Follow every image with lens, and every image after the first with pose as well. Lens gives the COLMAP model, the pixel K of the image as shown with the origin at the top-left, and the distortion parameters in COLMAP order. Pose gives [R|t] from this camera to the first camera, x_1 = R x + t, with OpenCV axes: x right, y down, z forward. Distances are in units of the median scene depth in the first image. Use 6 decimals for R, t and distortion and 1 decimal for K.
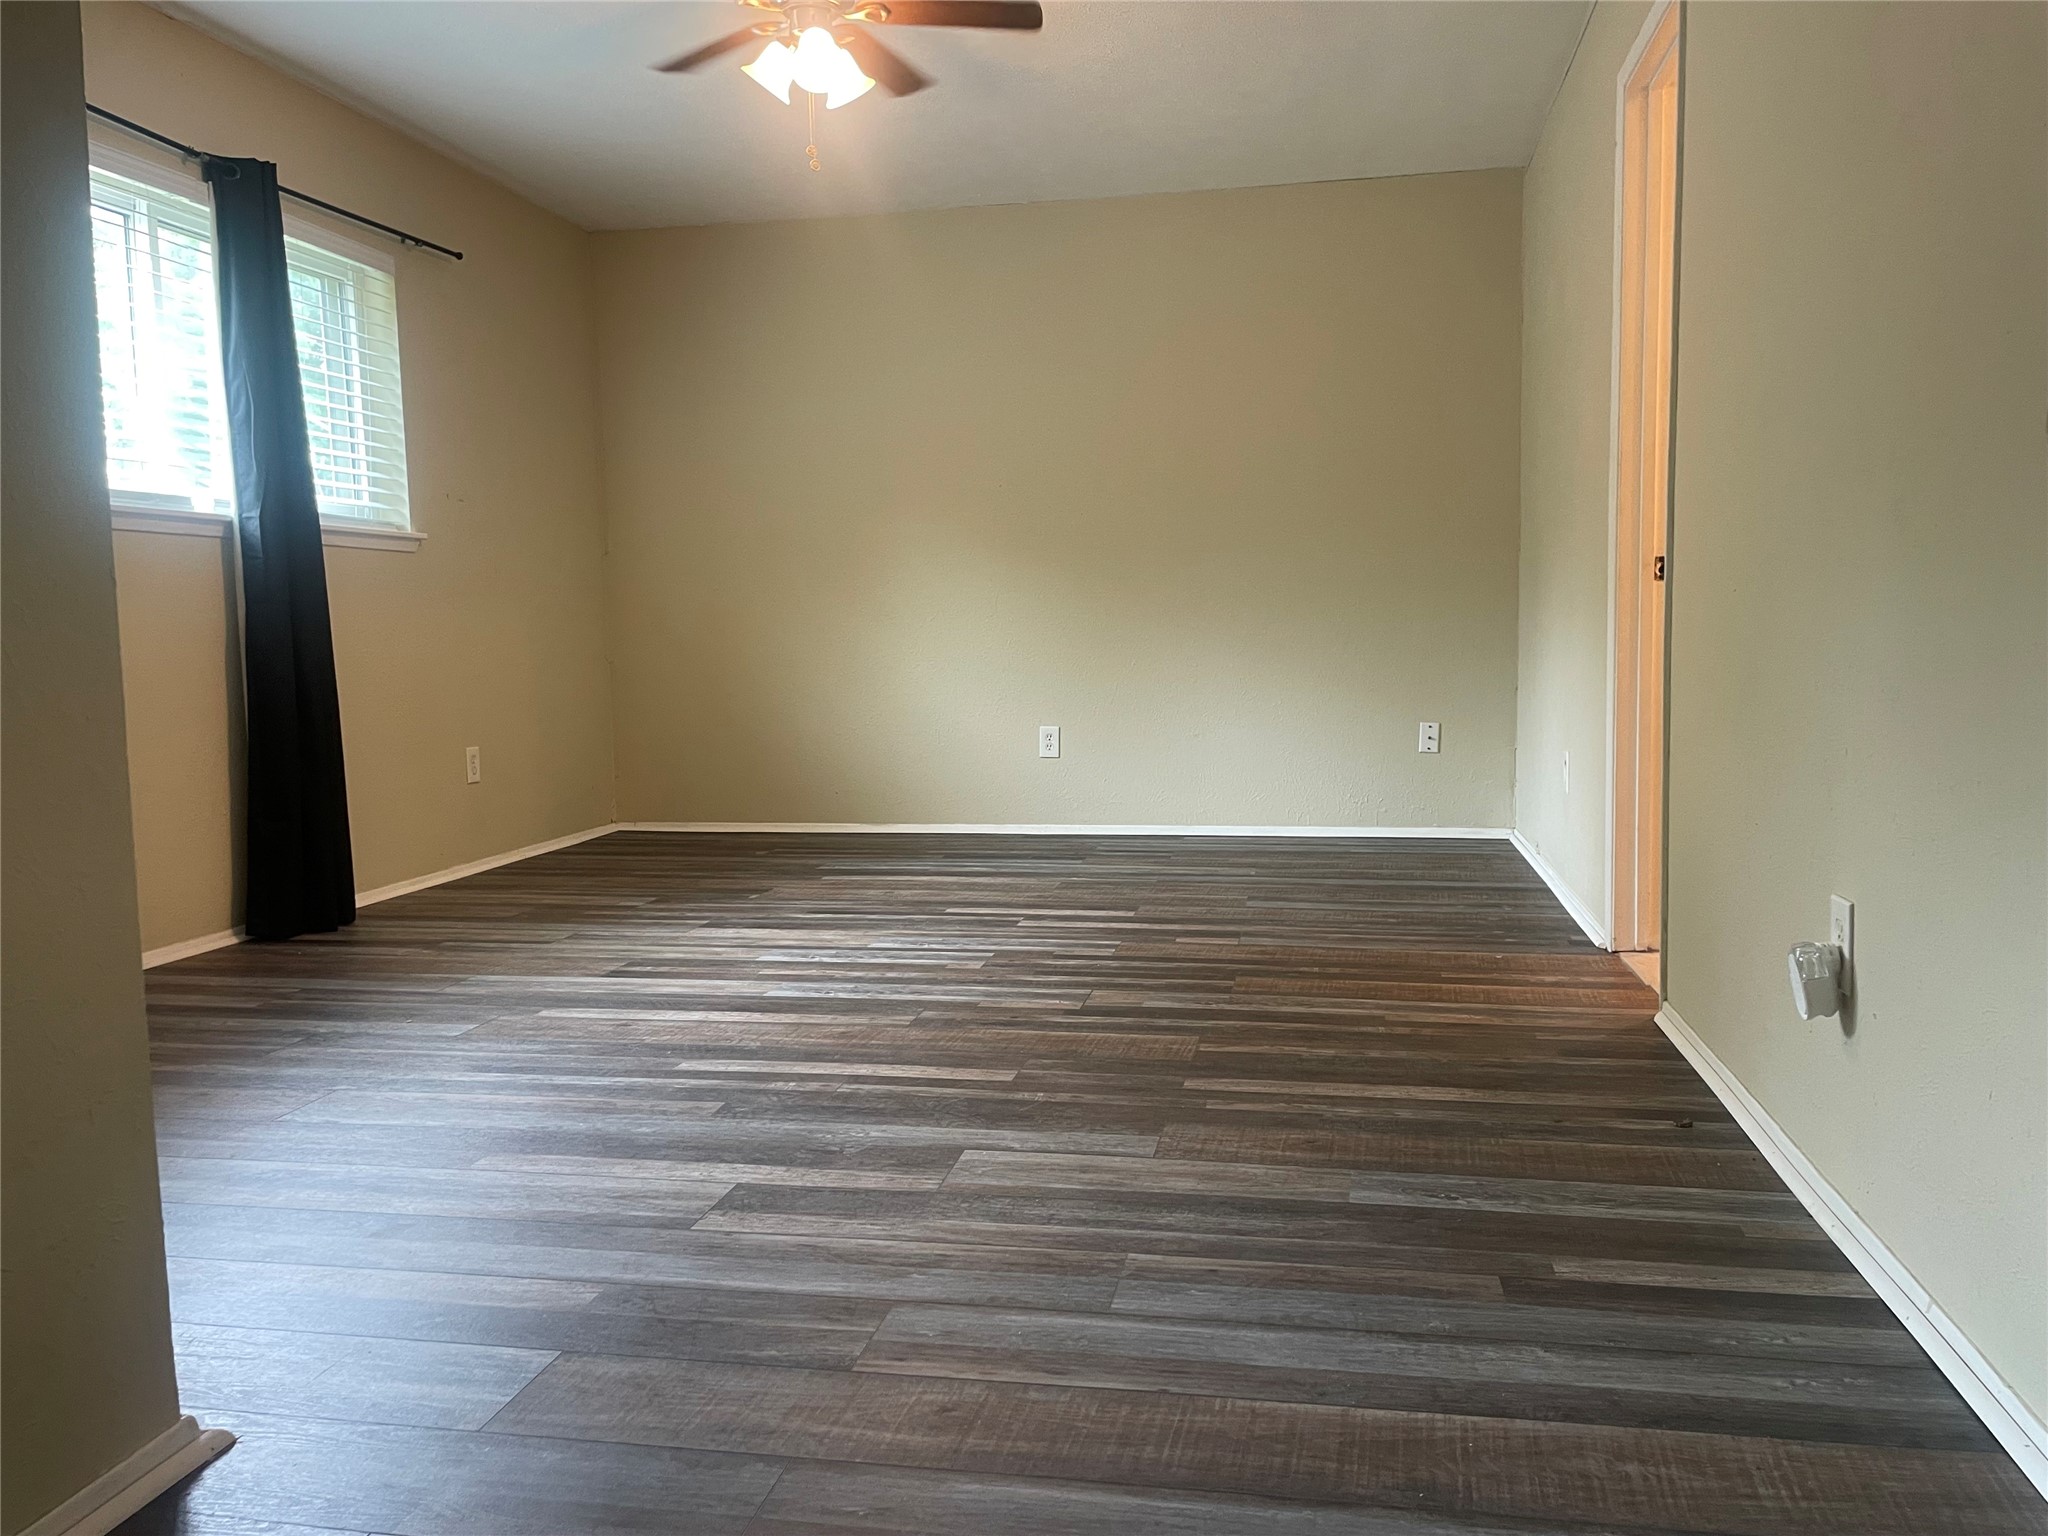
lens RADIAL K [[1523.8, 0, 1031.1], [0, 1523.8, 757.8], [0, 0, 1]] dist [0.057203, -0.079339]
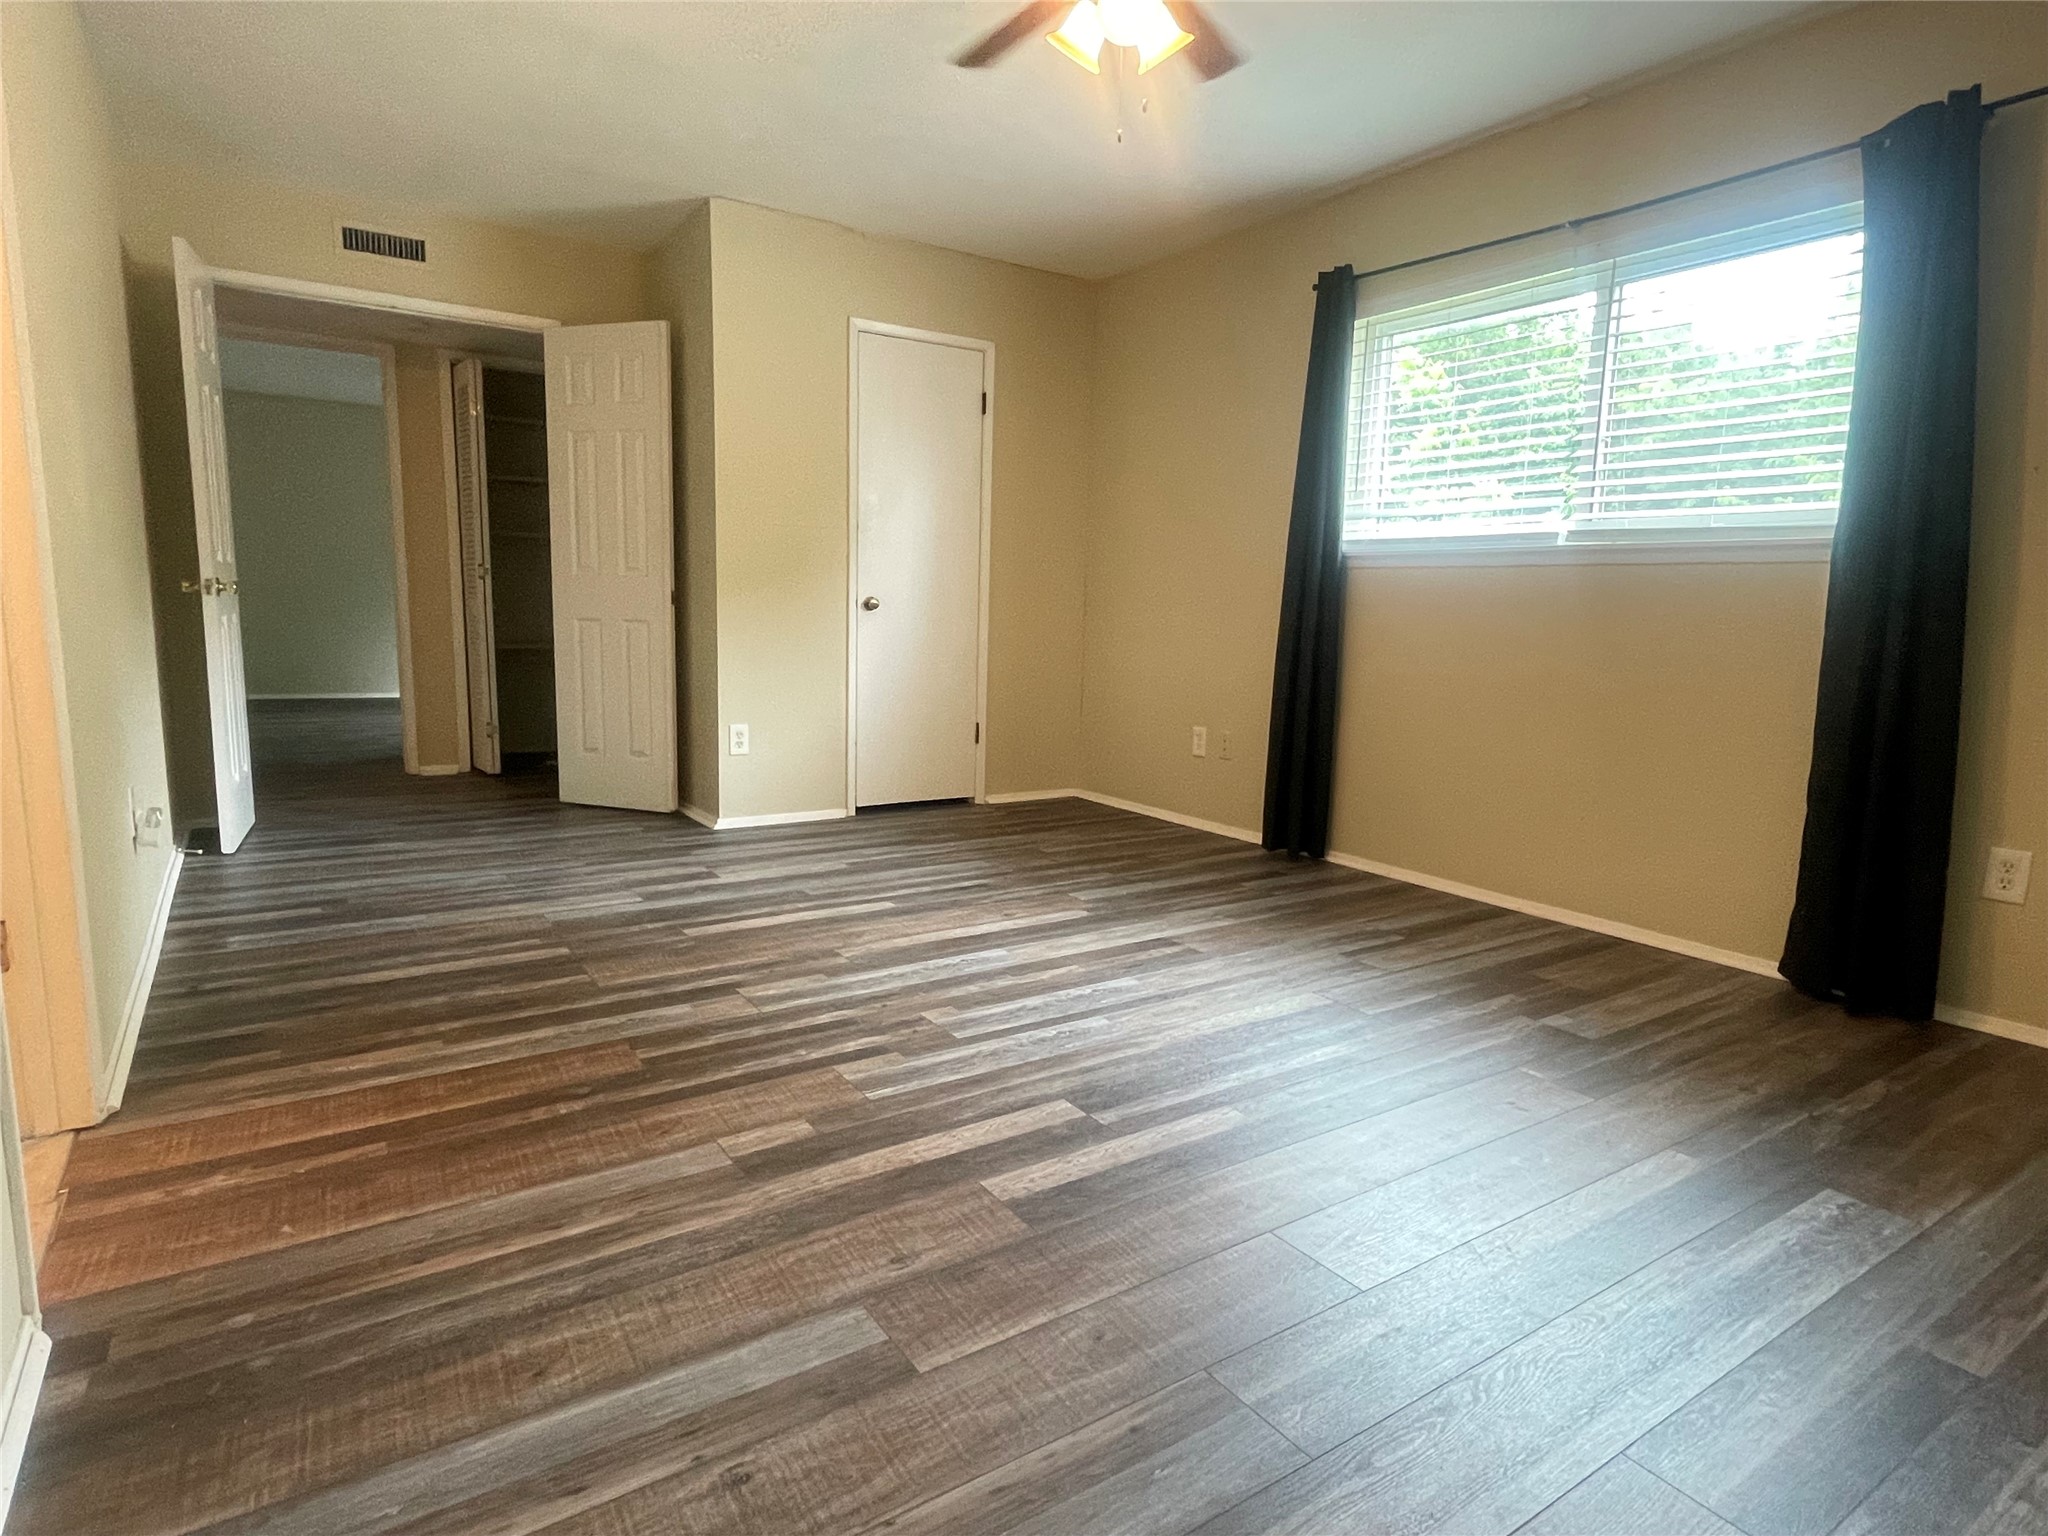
lens RADIAL K [[1157.3, 0, 1024.0], [0, 1157.3, 768.0], [0, 0, 1]] dist [0.001000, 0.000999]
pose [[-0.713793, 0.101512, -0.692961, 0.545182], [-0.067315, 0.974915, 0.212154, -0.226106], [0.697114, 0.198081, -0.689054, 2.047456]]
